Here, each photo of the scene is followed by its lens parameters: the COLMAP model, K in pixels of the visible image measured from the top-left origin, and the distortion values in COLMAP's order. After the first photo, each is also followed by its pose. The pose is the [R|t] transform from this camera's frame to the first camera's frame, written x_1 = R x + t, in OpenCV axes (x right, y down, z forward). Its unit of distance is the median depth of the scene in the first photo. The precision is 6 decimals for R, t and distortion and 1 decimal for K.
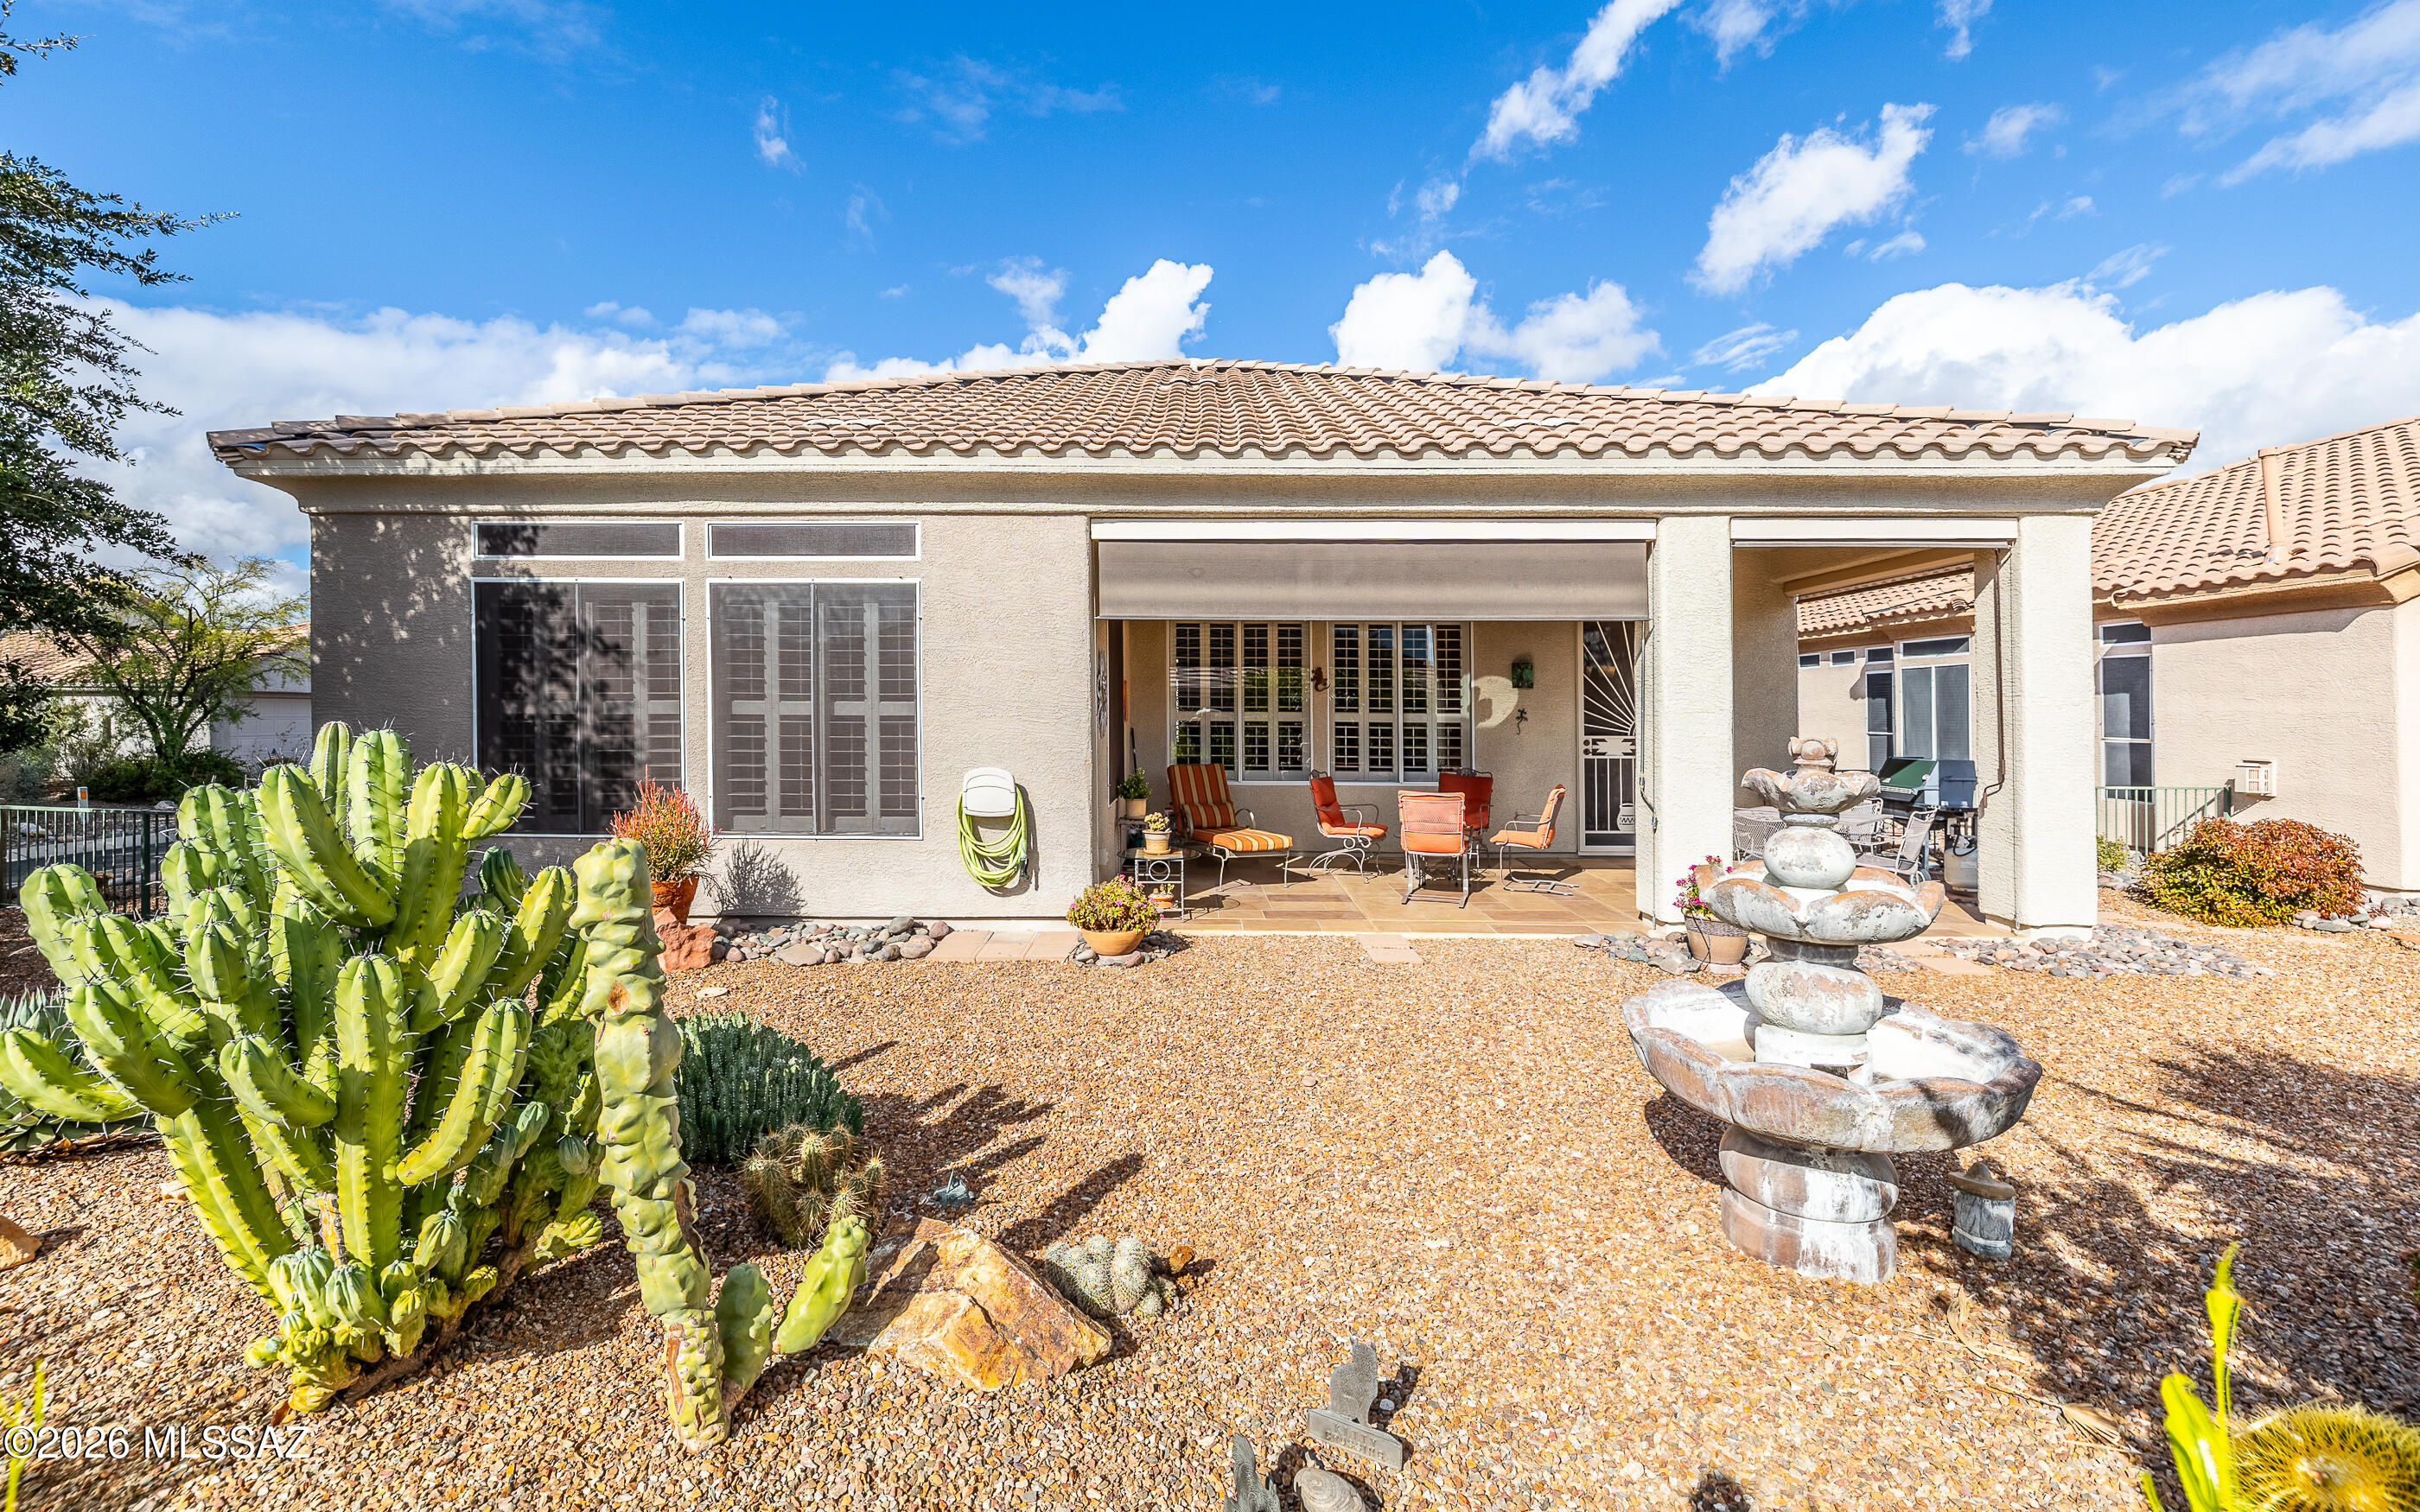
lens RADIAL K [[1031.5, 0, 1213.7], [0, 1031.5, 651.6], [0, 0, 1]] dist [0.000395, 0.000196]
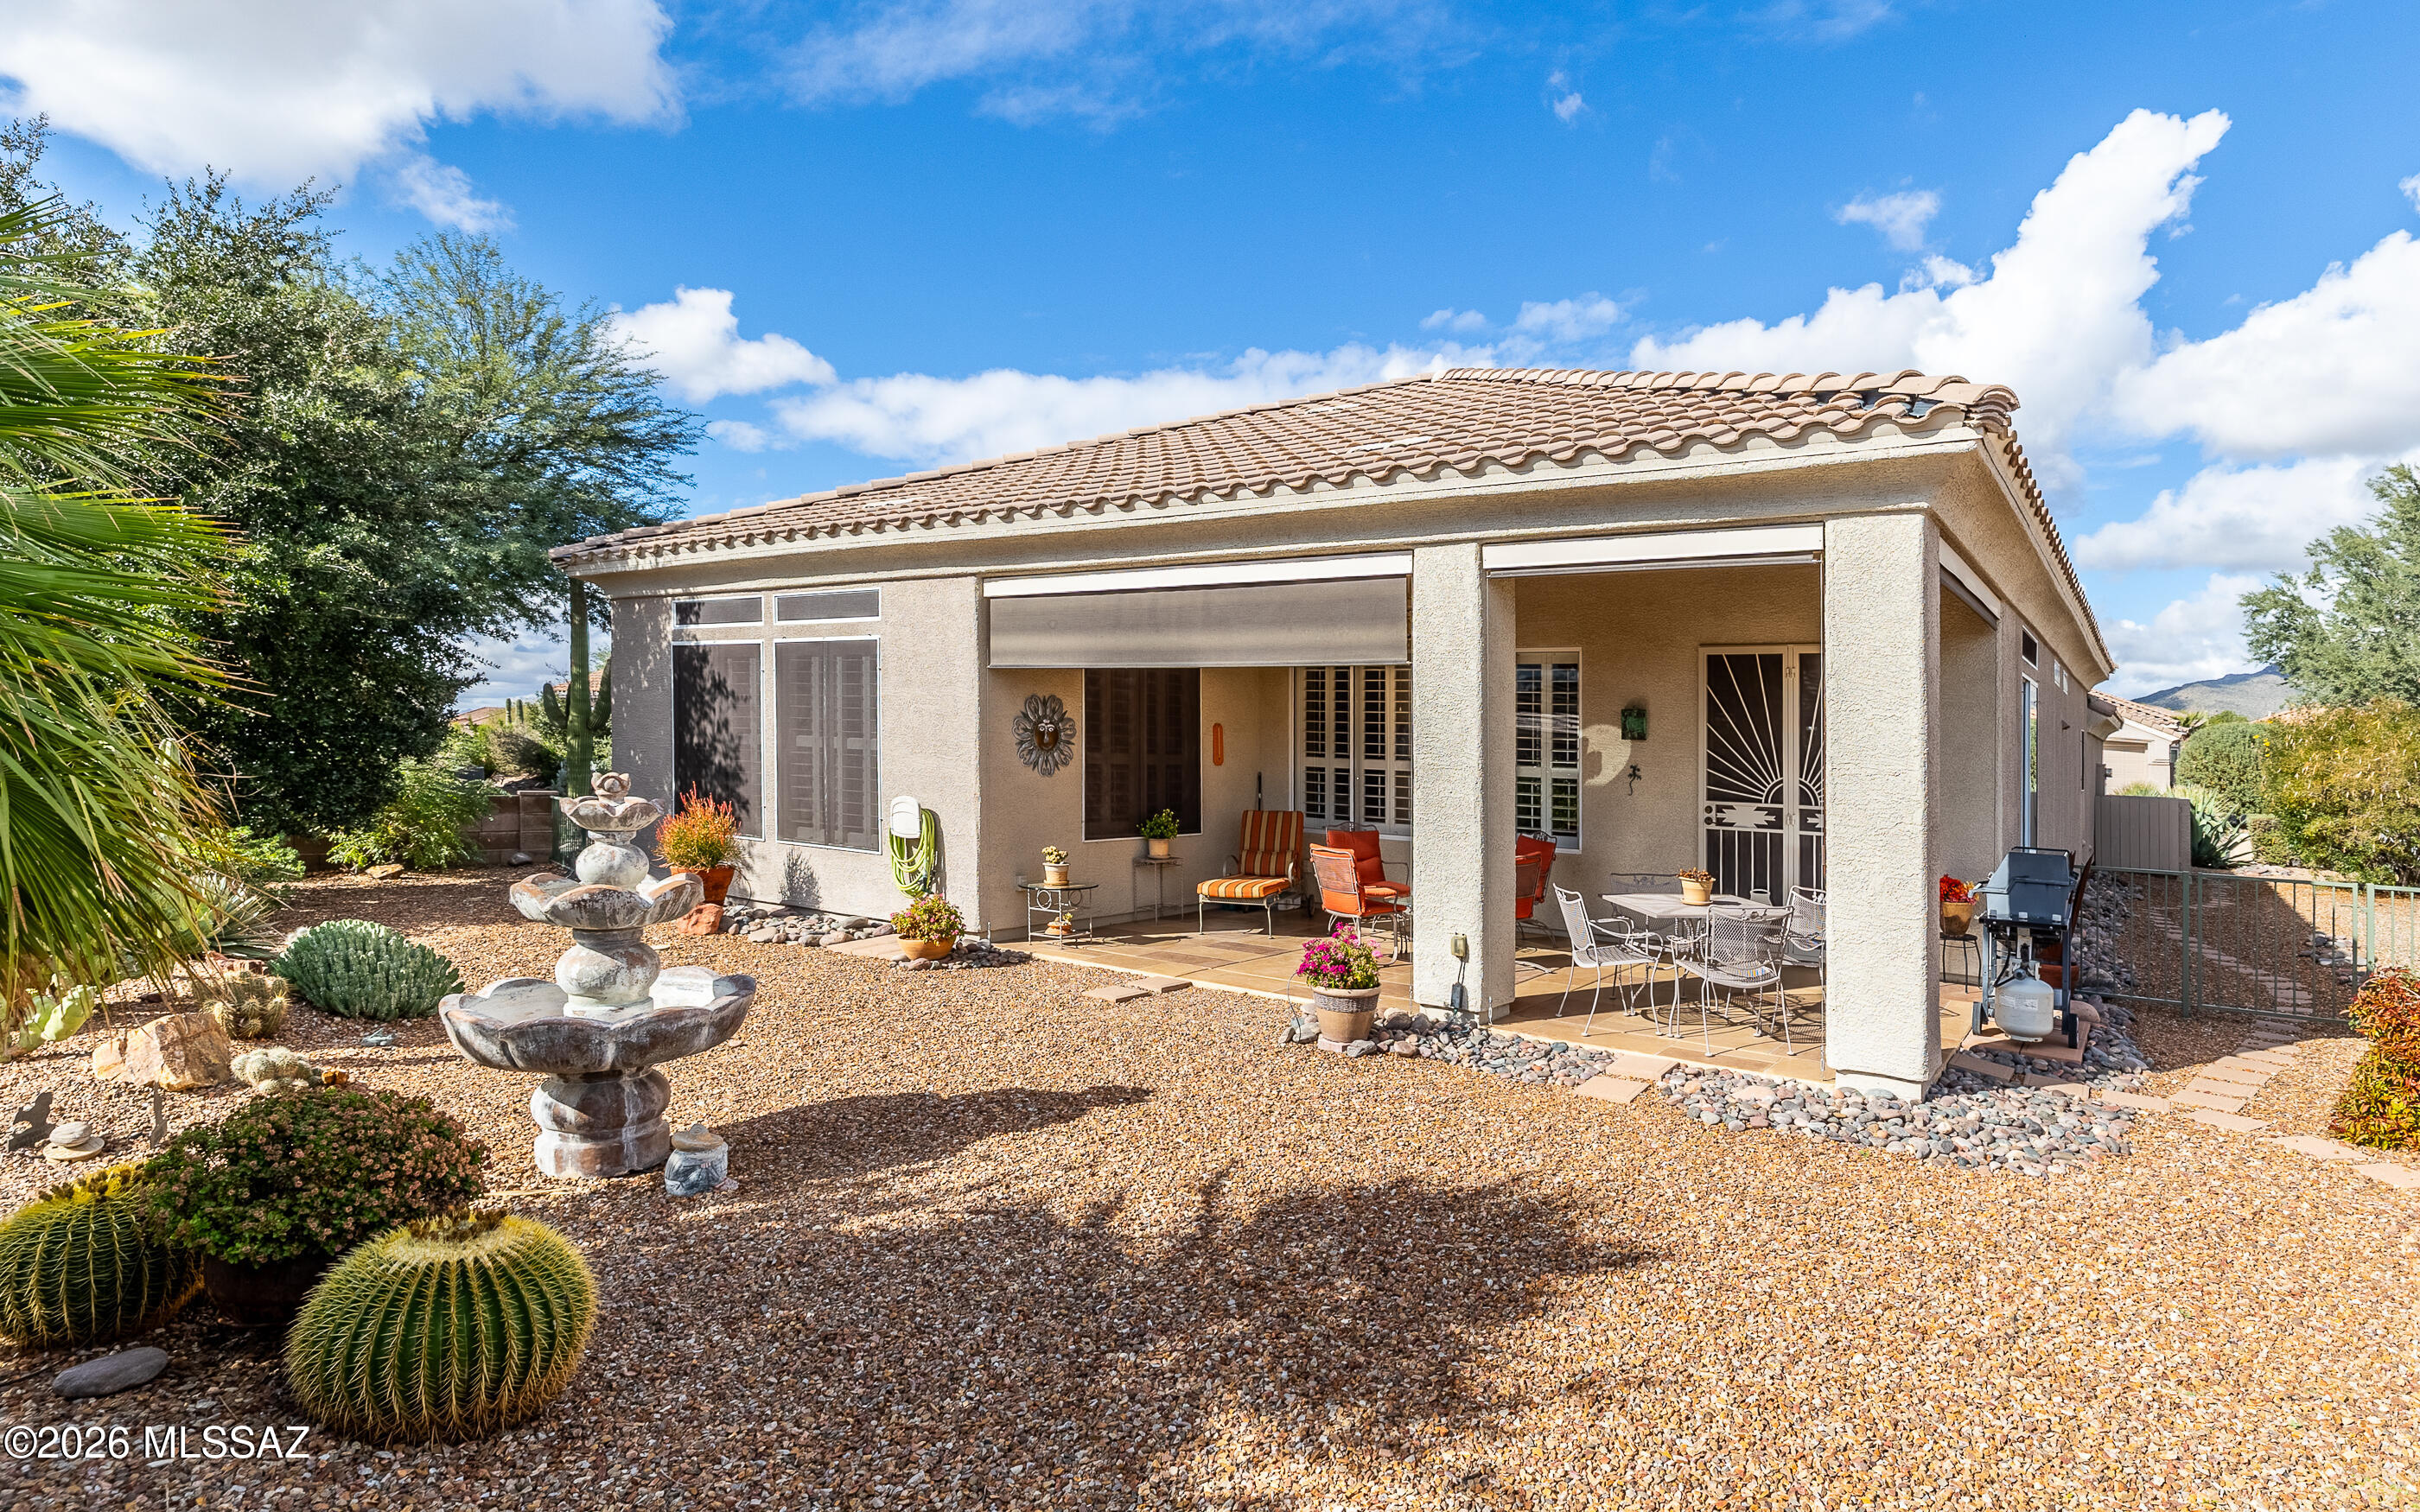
lens RADIAL K [[1158.6, 0, 1209.4], [0, 1158.6, 711.3], [0, 0, 1]] dist [0.002453, 0.000156]
pose [[0.862120, 0.007588, -0.506647, 0.694307], [0.001180, 0.999855, 0.016982, -0.005632], [0.506702, -0.015239, 0.861986, 0.037901]]
